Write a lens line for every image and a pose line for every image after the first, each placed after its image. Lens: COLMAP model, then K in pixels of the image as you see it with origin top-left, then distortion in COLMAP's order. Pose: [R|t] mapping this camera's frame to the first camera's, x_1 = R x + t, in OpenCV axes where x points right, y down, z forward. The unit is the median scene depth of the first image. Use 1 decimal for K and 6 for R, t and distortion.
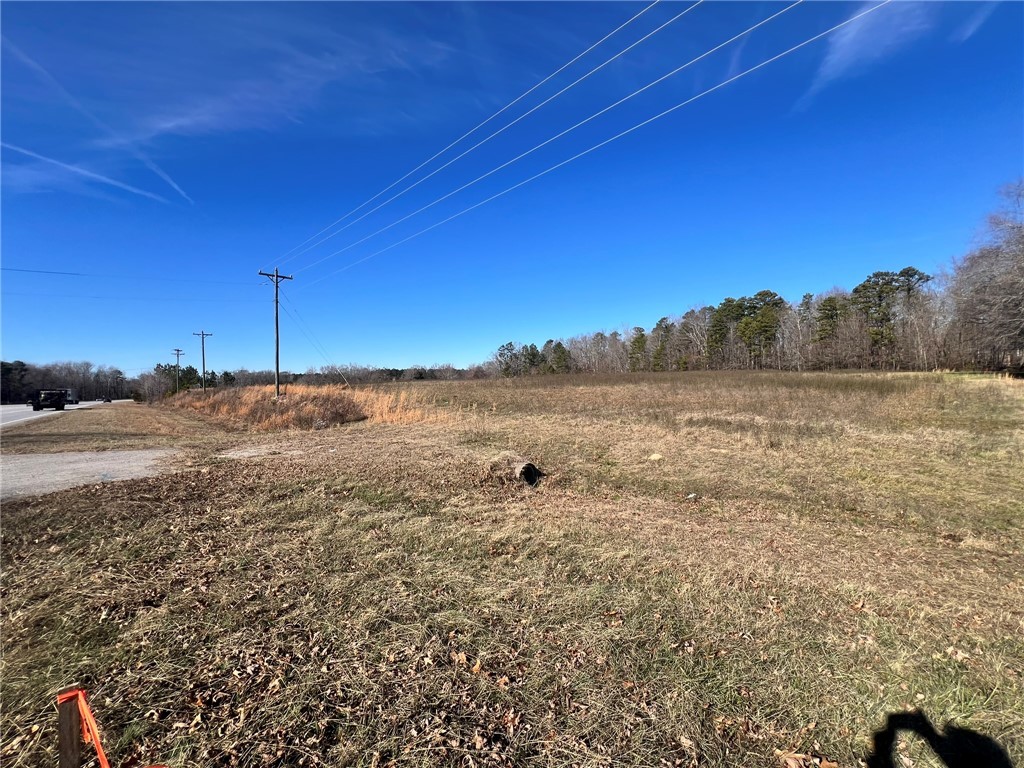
lens RADIAL K [[411.1, 0, 512.0], [0, 411.1, 384.0], [0, 0, 1]] dist [-0.000027, 0.000018]
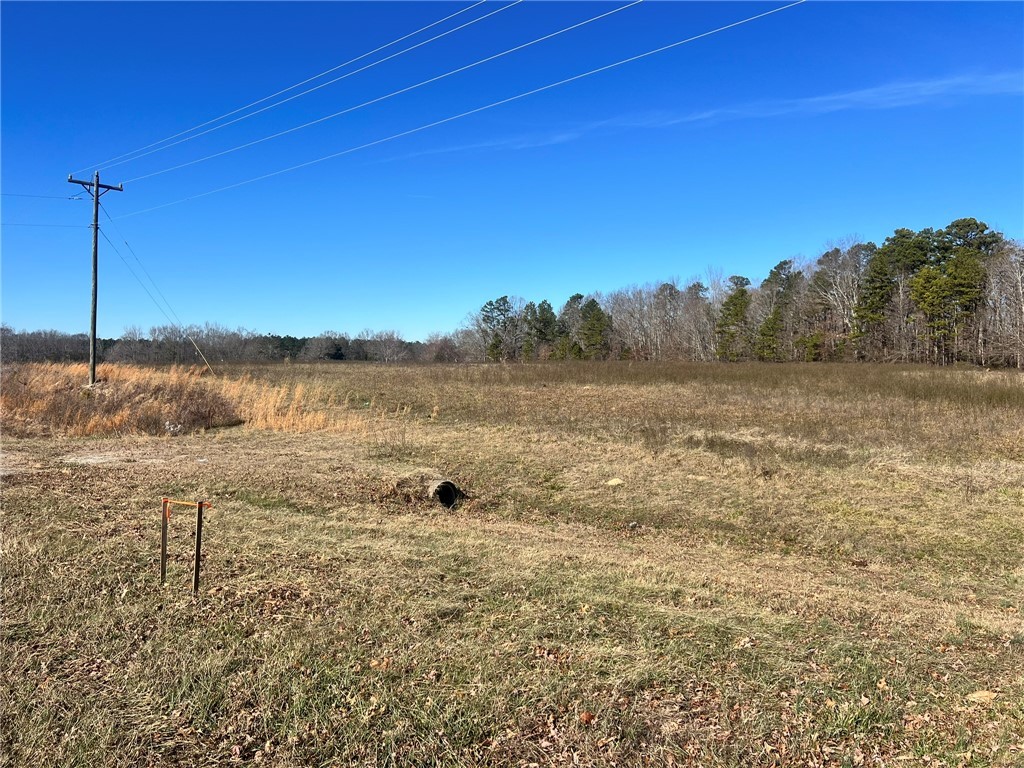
lens RADIAL K [[842.9, 0, 512.0], [0, 842.9, 384.0], [0, 0, 1]] dist [0.038605, -0.010348]
pose [[0.999215, 0.033691, -0.020841, 0.066213], [-0.033335, 0.999296, 0.017198, -0.010680], [0.021406, -0.016490, 0.999635, -0.219283]]
